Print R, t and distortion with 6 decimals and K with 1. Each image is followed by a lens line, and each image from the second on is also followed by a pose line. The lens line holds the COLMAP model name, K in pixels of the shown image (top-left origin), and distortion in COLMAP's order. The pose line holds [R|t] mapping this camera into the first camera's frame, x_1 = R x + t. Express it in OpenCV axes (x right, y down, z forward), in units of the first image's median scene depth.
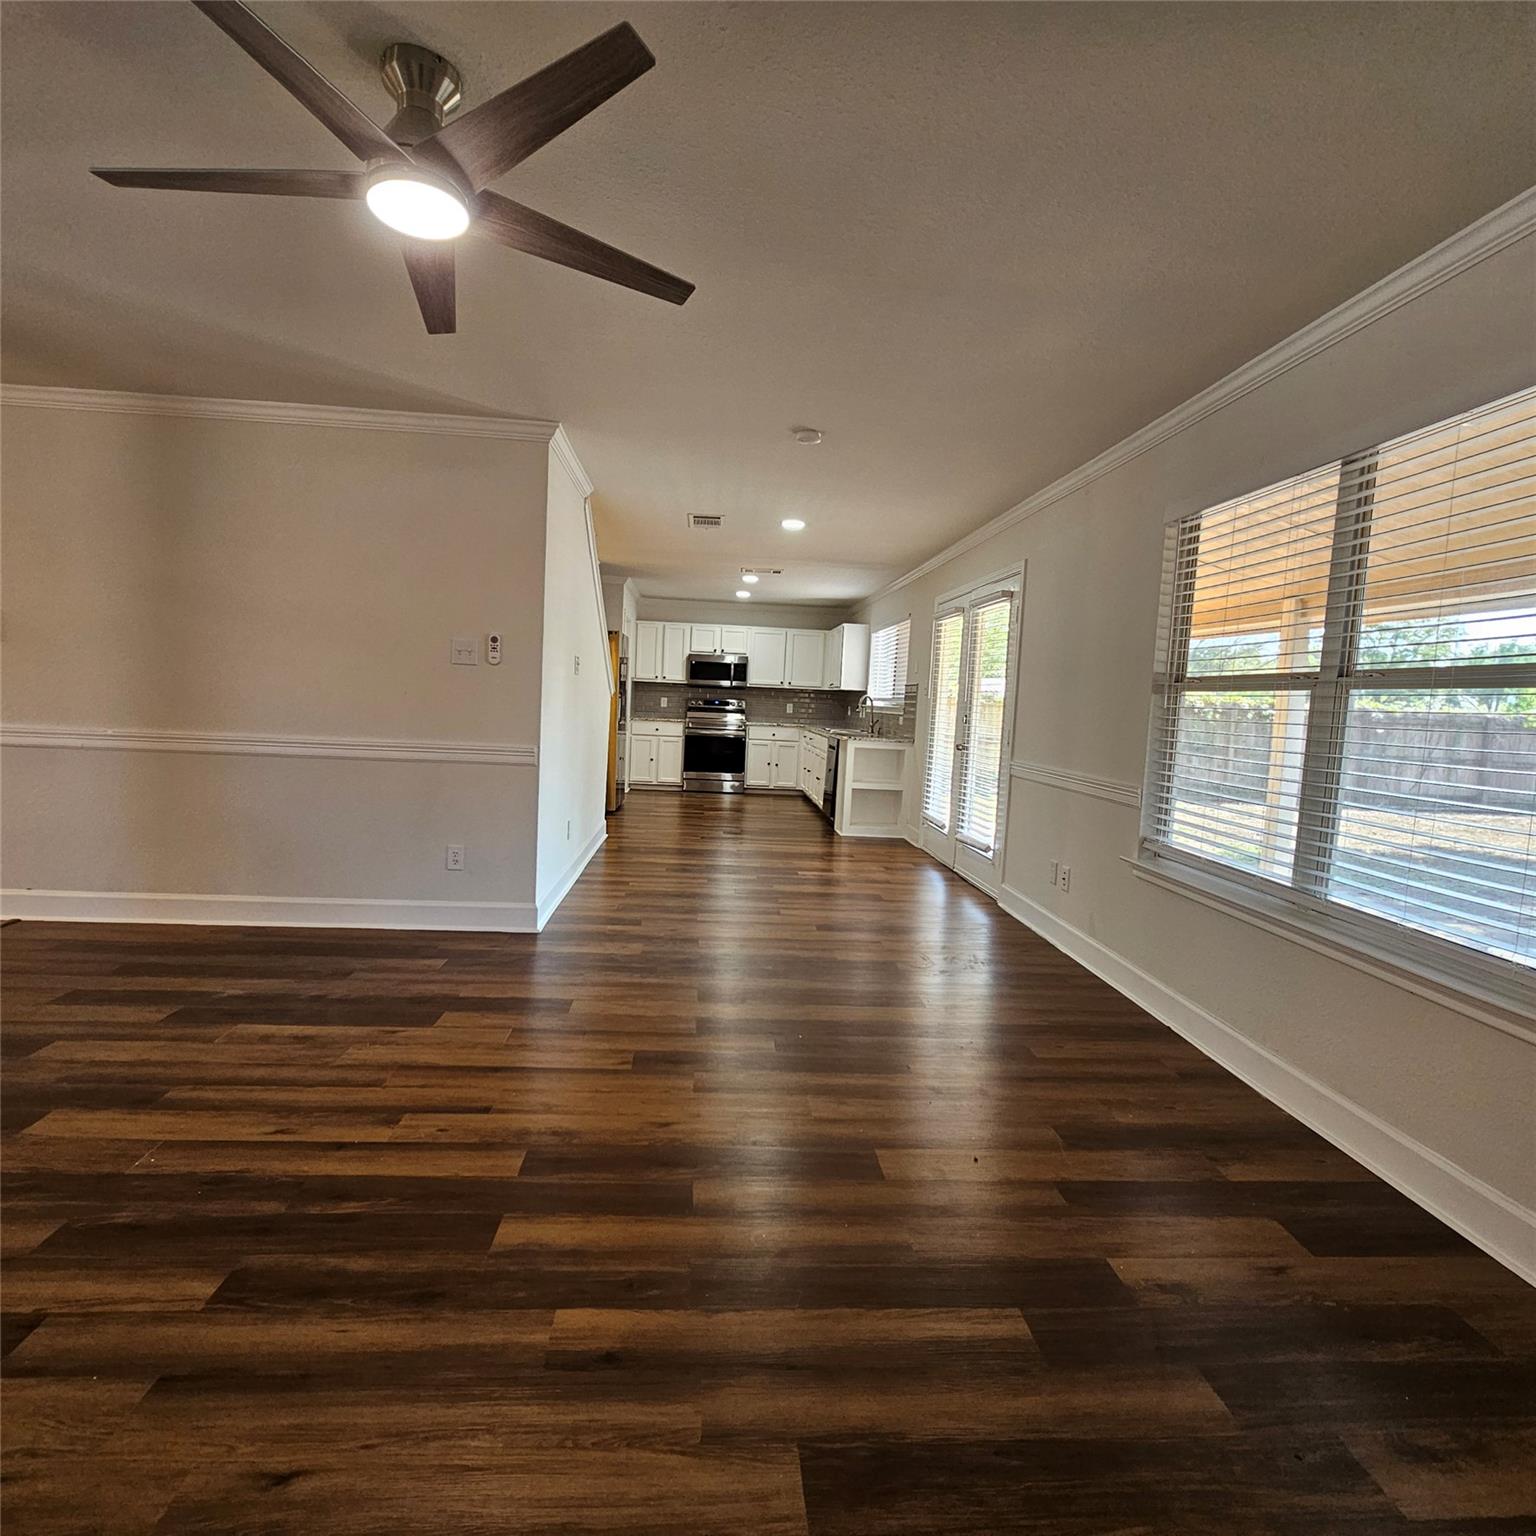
lens RADIAL K [[838.2, 0, 760.9], [0, 838.2, 776.4], [0, 0, 1]] dist [0.002474, -0.000022]
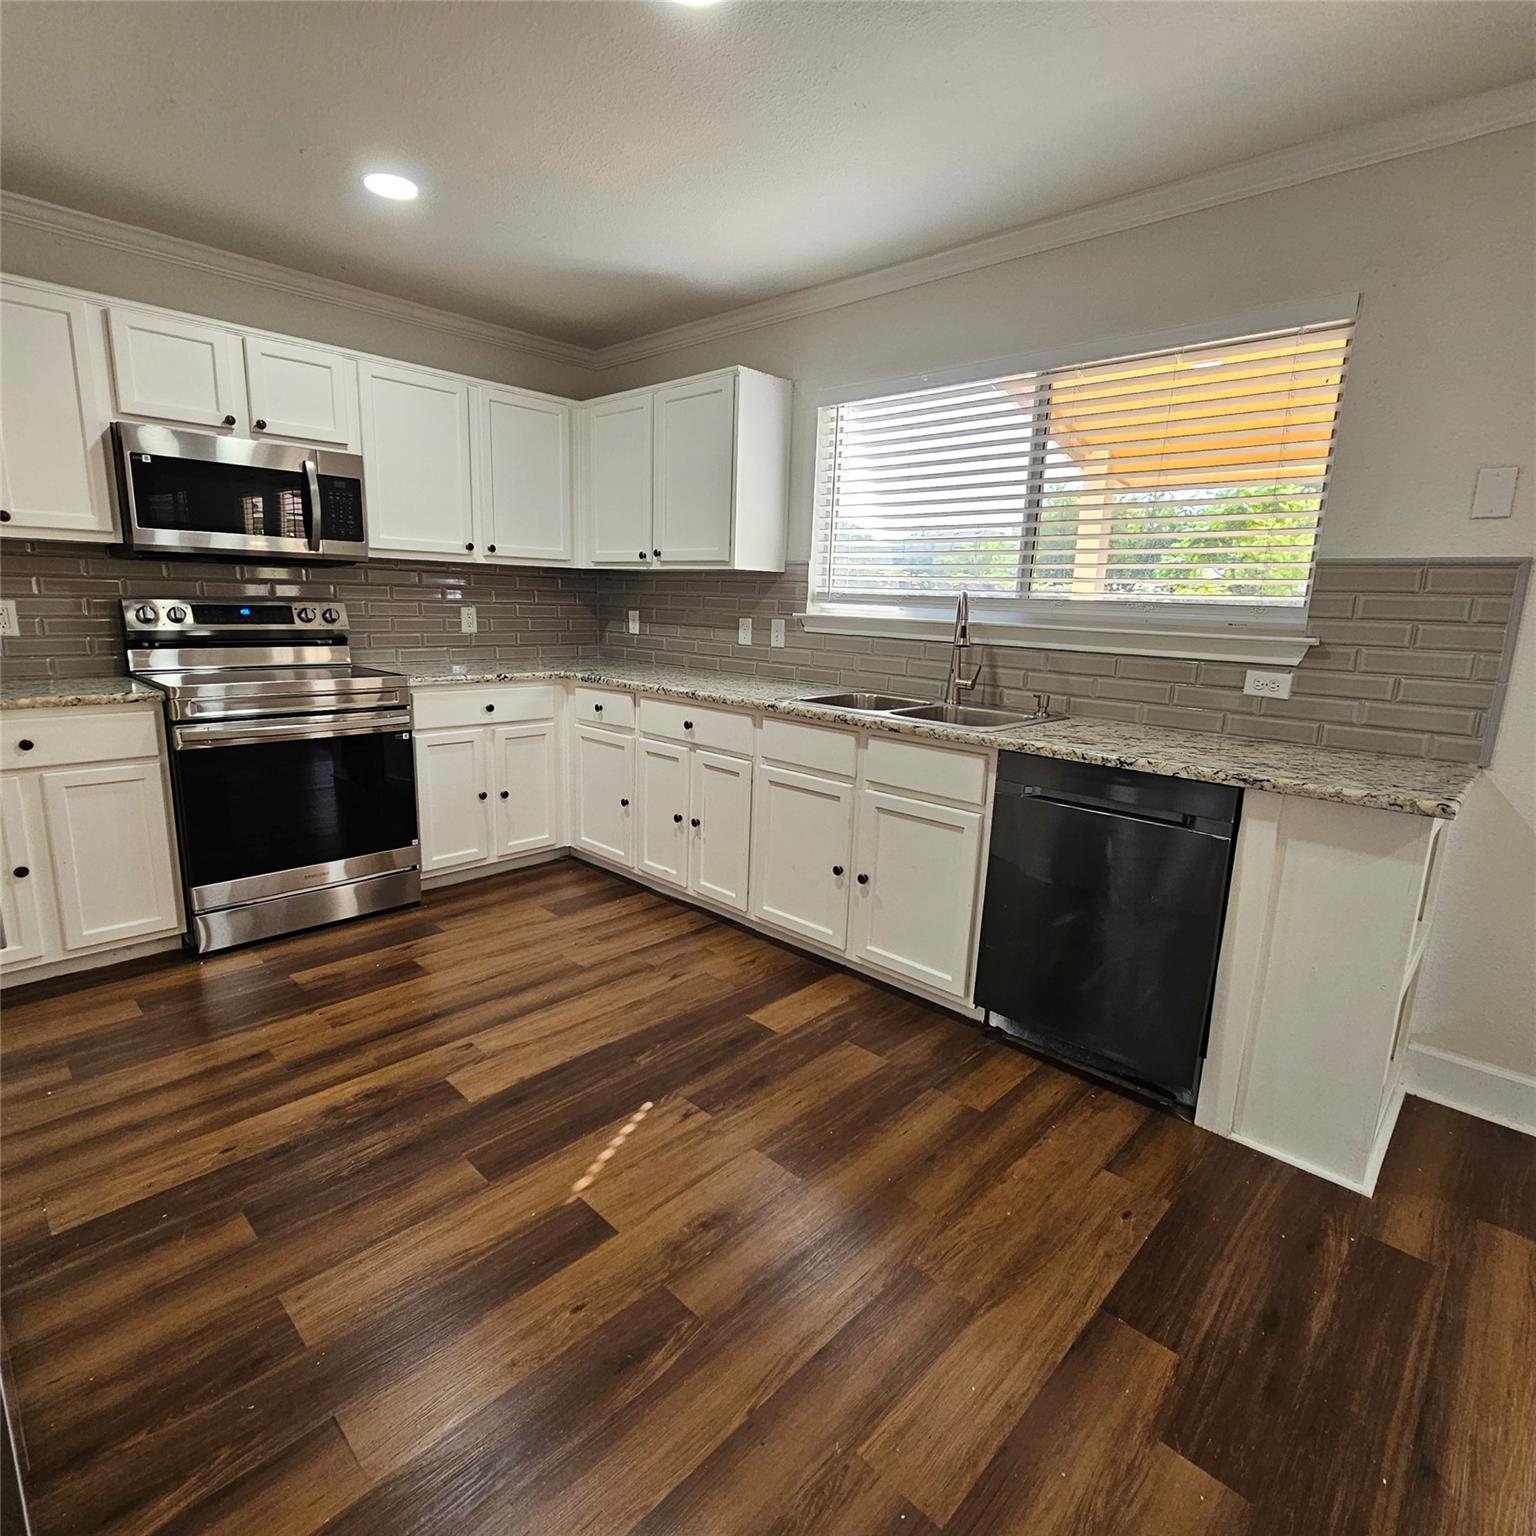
lens RADIAL K [[838.2, 0, 766.7], [0, 838.2, 766.0], [0, 0, 1]] dist [0.002474, -0.000022]
pose [[0.738054, -0.157099, 0.656199, -0.122878], [0.064206, 0.984457, 0.163471, -0.073751], [-0.671680, -0.078518, 0.736669, 0.674289]]
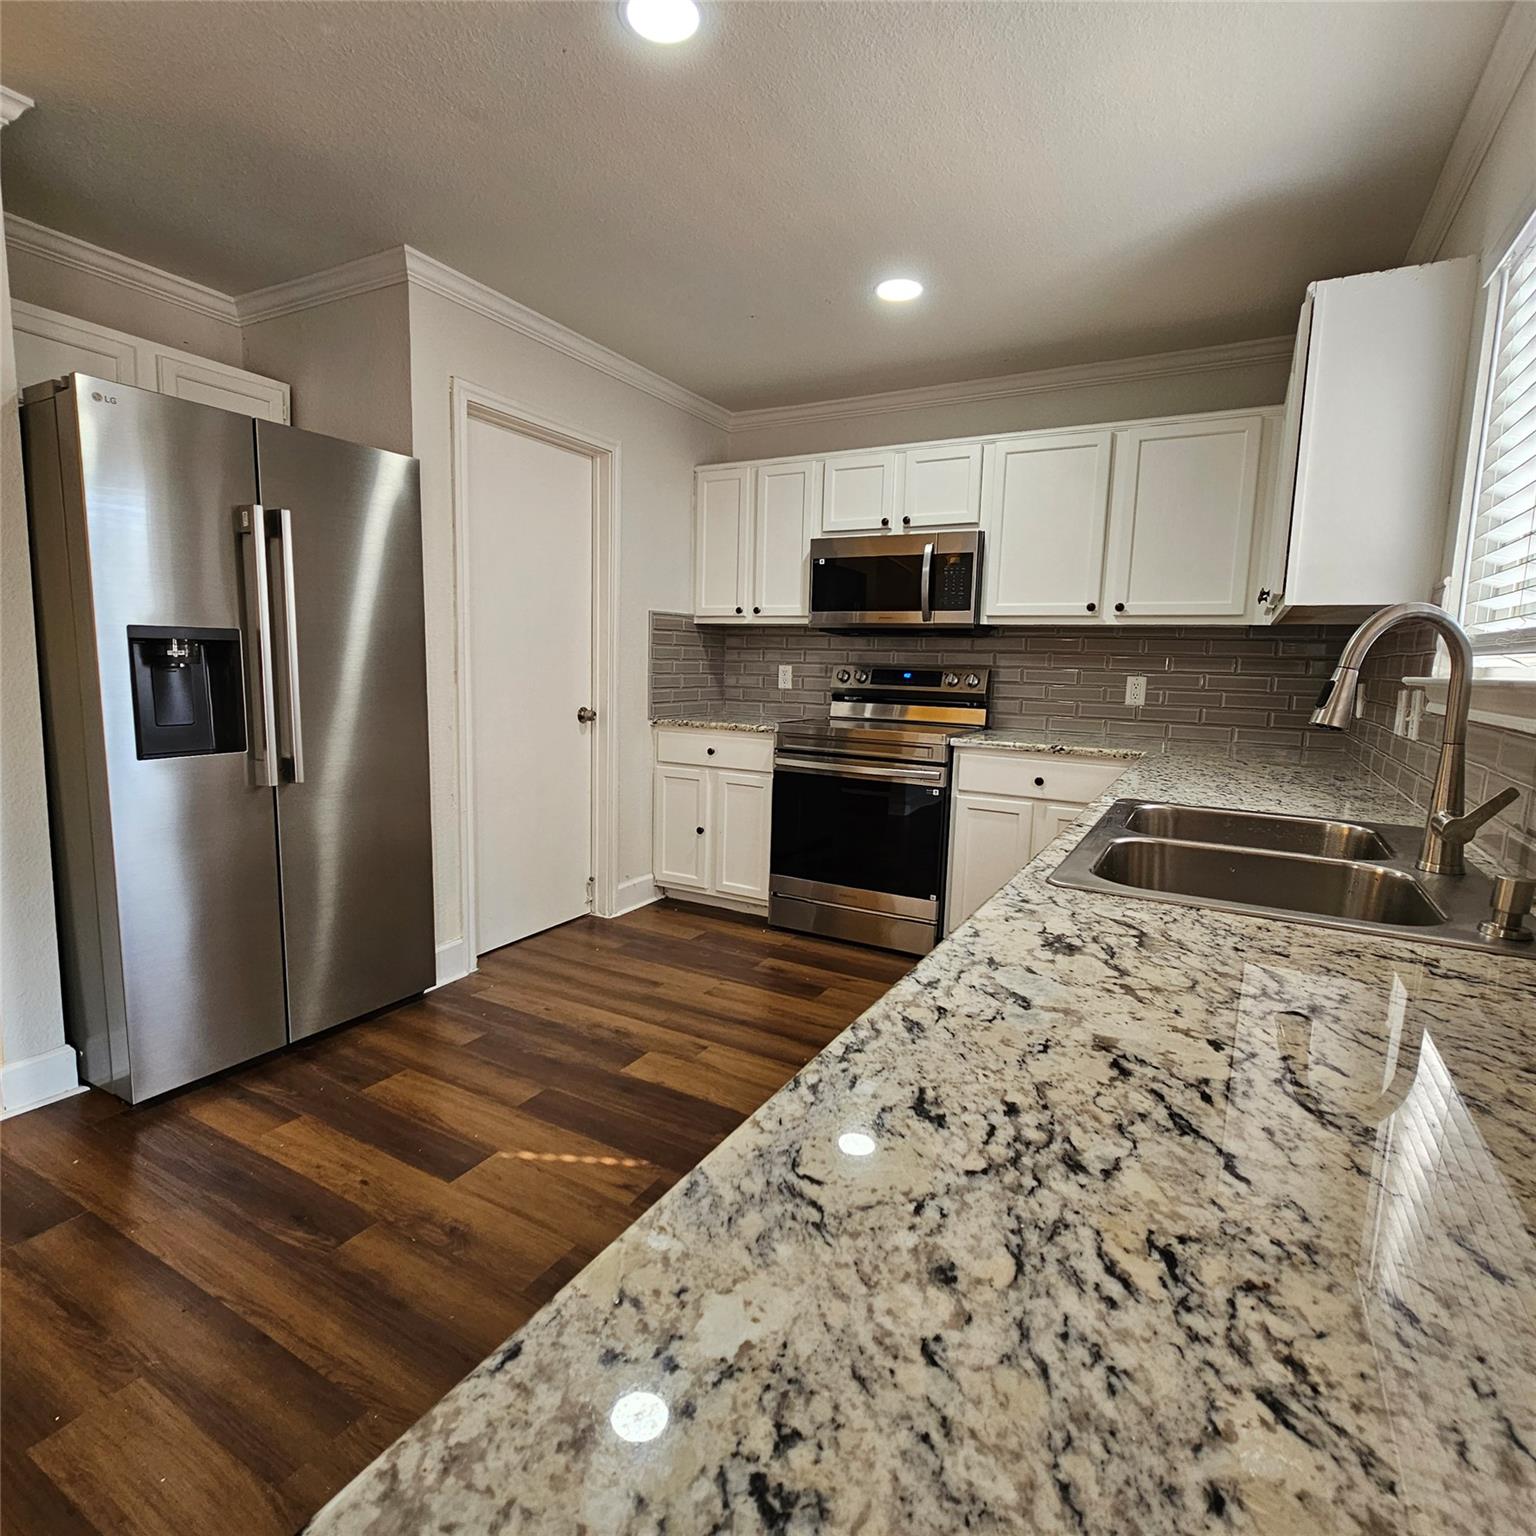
lens RADIAL K [[838.2, 0, 762.0], [0, 838.2, 762.8], [0, 0, 1]] dist [0.002474, -0.000022]
pose [[0.835601, 0.042543, -0.547687, 0.094882], [-0.036791, 0.999092, 0.021476, -0.058713], [0.548104, 0.002204, 0.836407, 0.689613]]
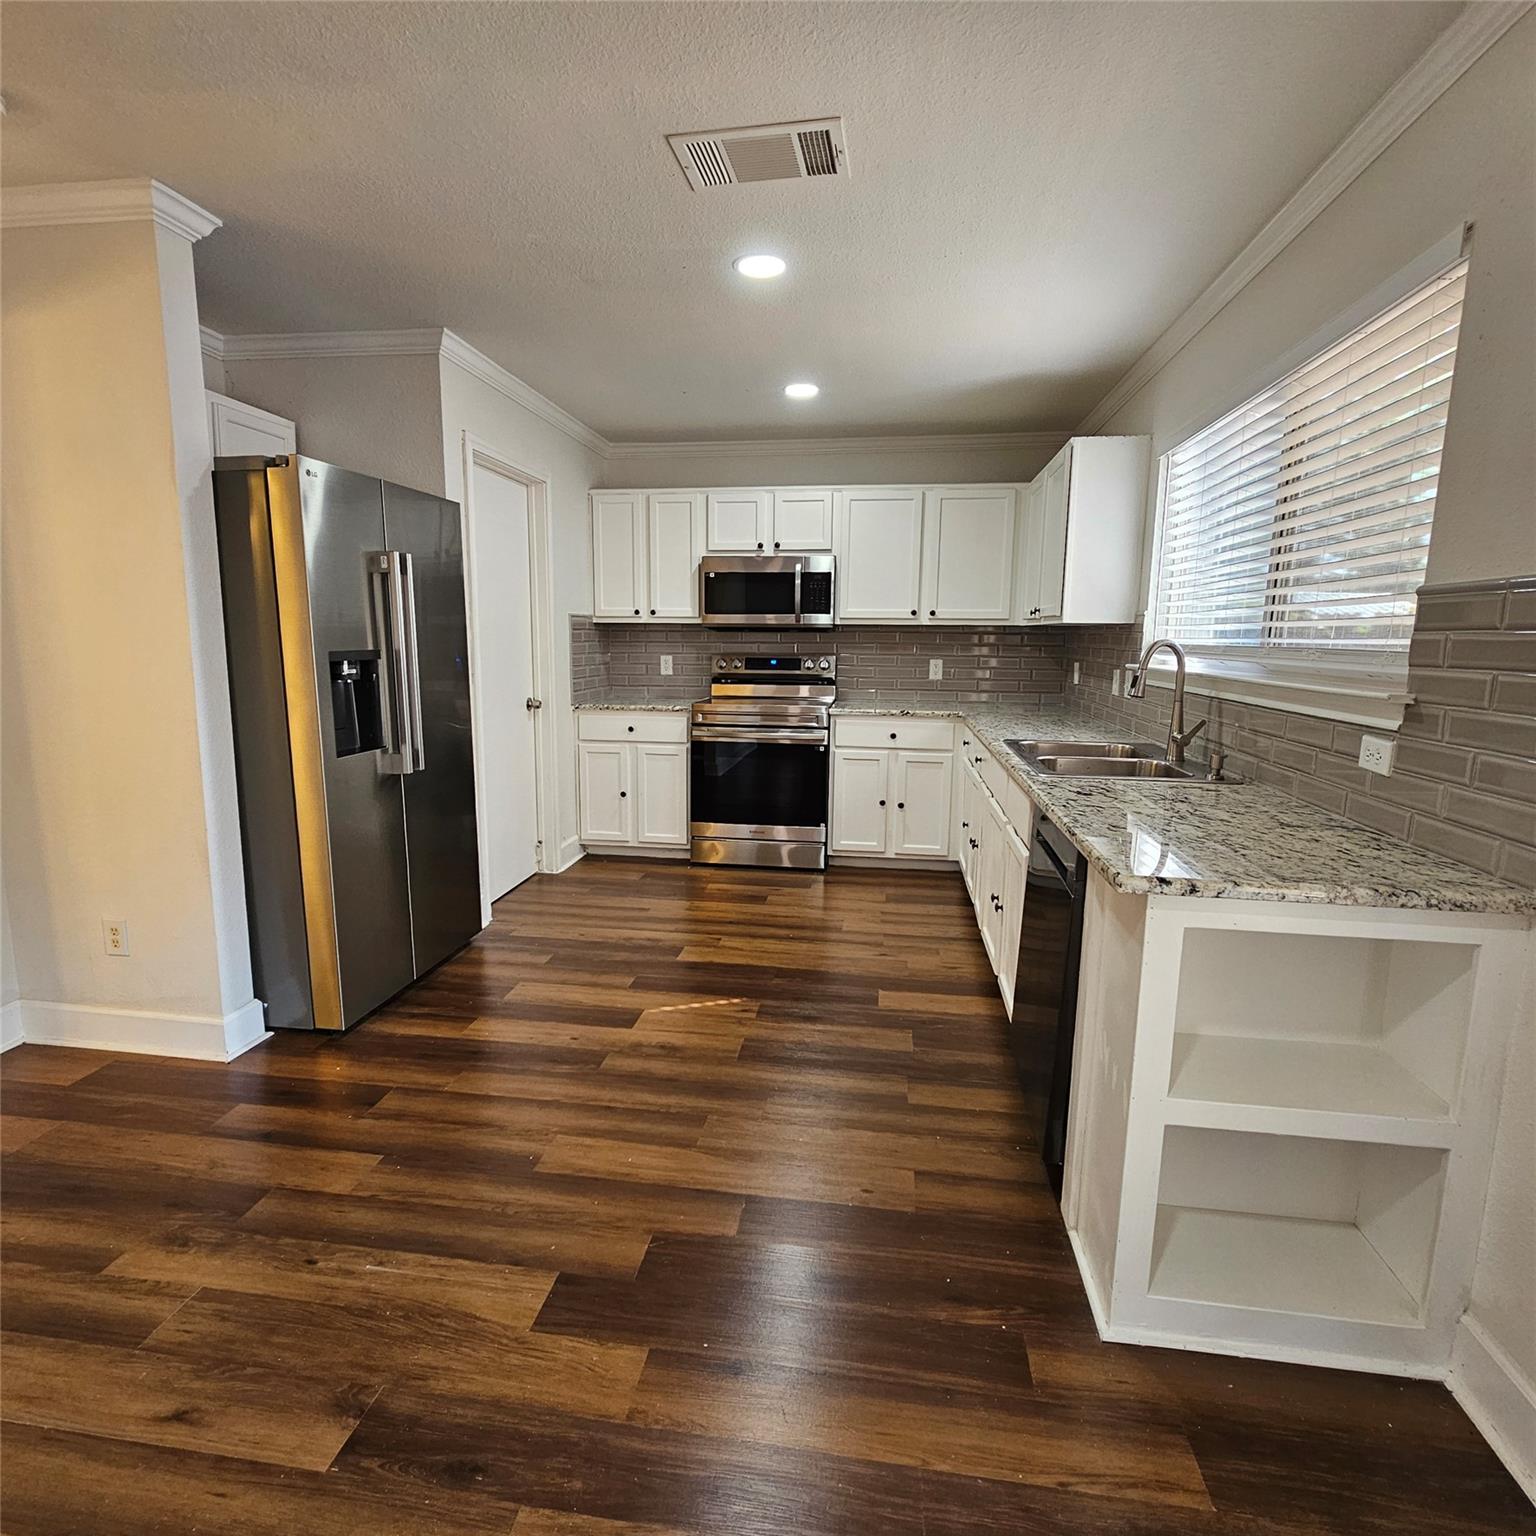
lens RADIAL K [[838.2, 0, 761.1], [0, 838.2, 764.1], [0, 0, 1]] dist [0.002474, -0.000022]
pose [[0.975820, -0.004899, -0.218522, 0.042675], [0.017126, 0.998389, 0.054095, -0.059303], [0.217905, -0.056530, 0.974331, 0.561591]]
